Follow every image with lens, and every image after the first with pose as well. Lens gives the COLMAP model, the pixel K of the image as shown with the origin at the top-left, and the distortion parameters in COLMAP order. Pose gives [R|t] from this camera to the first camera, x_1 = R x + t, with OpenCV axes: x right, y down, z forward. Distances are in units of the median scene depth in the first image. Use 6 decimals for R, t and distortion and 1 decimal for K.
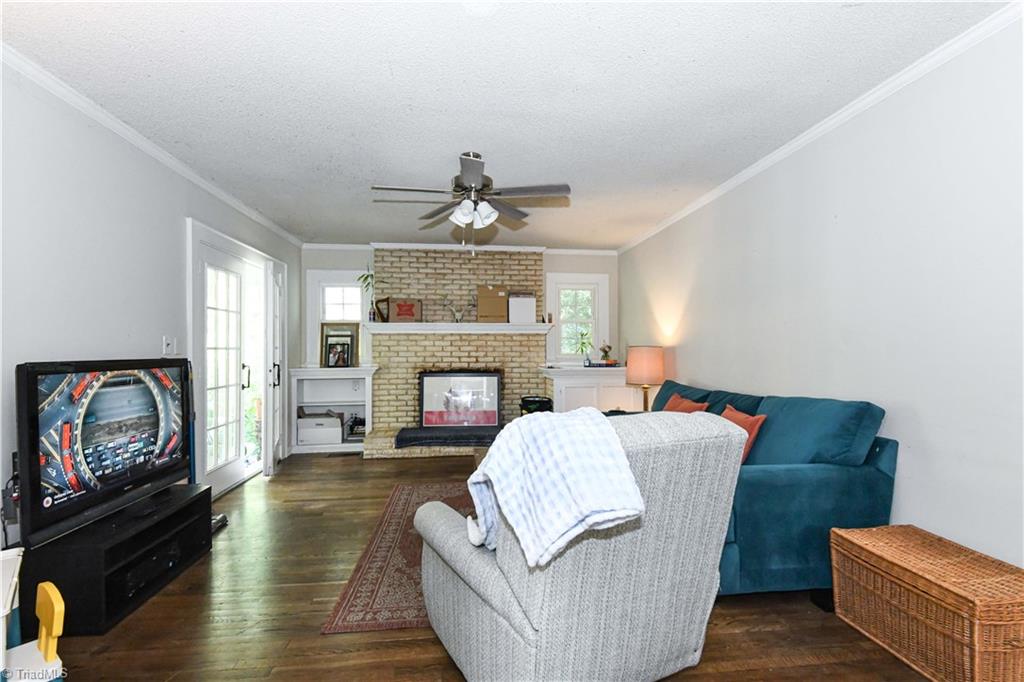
lens RADIAL K [[452.7, 0, 497.3], [0, 452.7, 343.2], [0, 0, 1]] dist [0.001174, -0.011181]
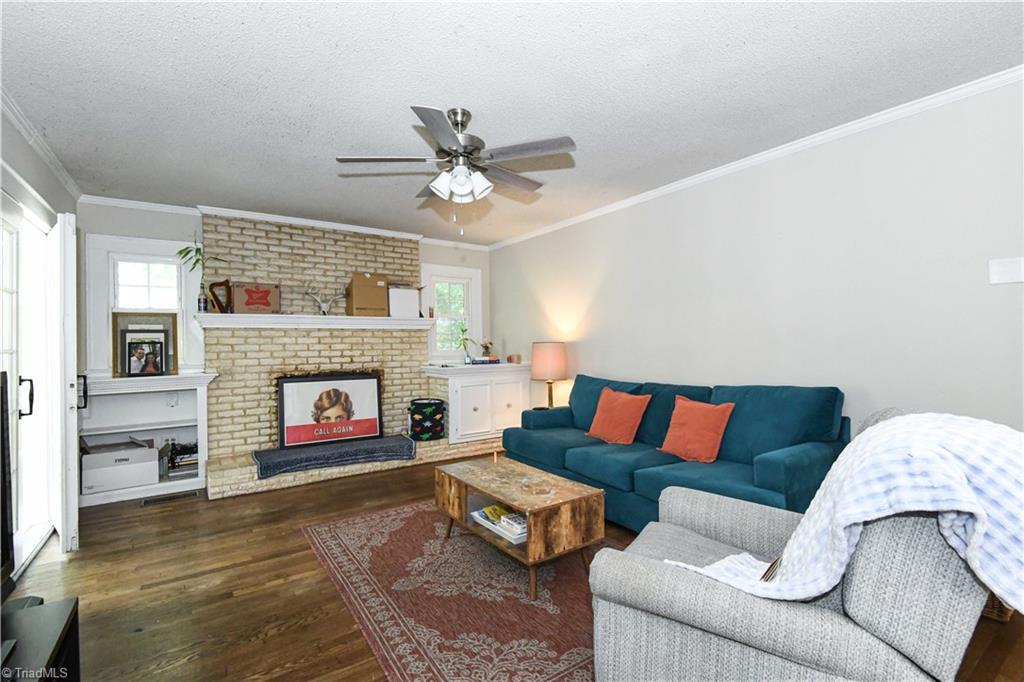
lens RADIAL K [[452.7, 0, 497.3], [0, 452.7, 343.2], [0, 0, 1]] dist [0.001174, -0.011181]
pose [[0.887130, -0.008568, 0.461441, -0.192689], [0.005656, 0.999954, 0.007694, 0.000392], [-0.461486, -0.004216, 0.887138, 0.125100]]
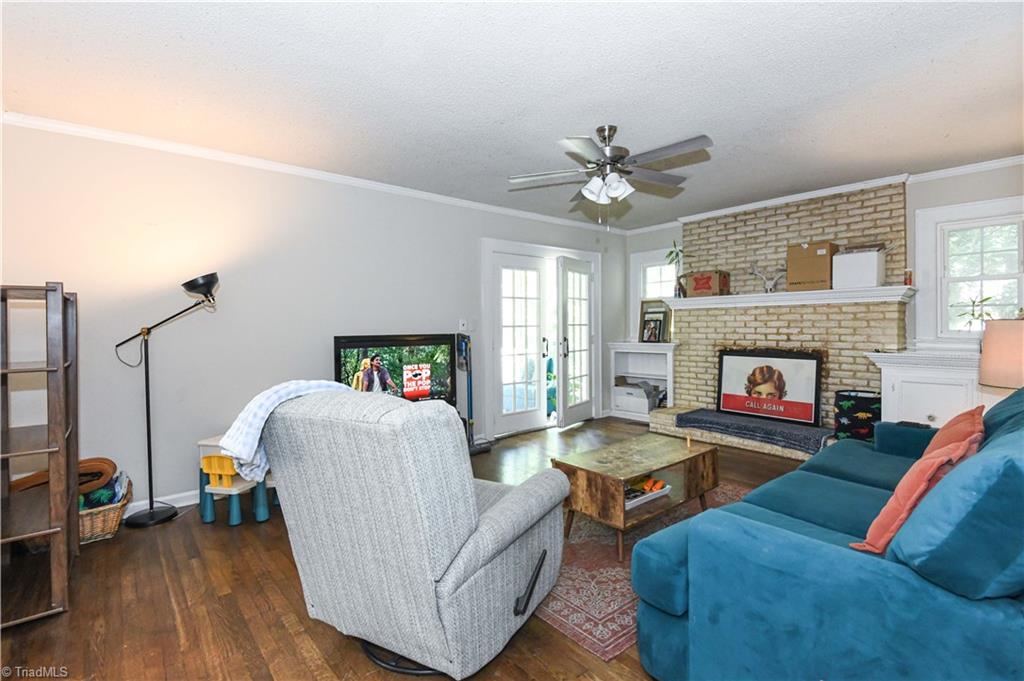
lens RADIAL K [[439.2, 0, 510.7], [0, 439.2, 326.4], [0, 0, 1]] dist [0.000389, -0.022698]
pose [[0.563924, -0.001602, -0.825825, 0.319110], [0.018644, 0.999768, 0.010791, -0.001449], [0.825616, -0.021482, 0.563823, 0.151177]]
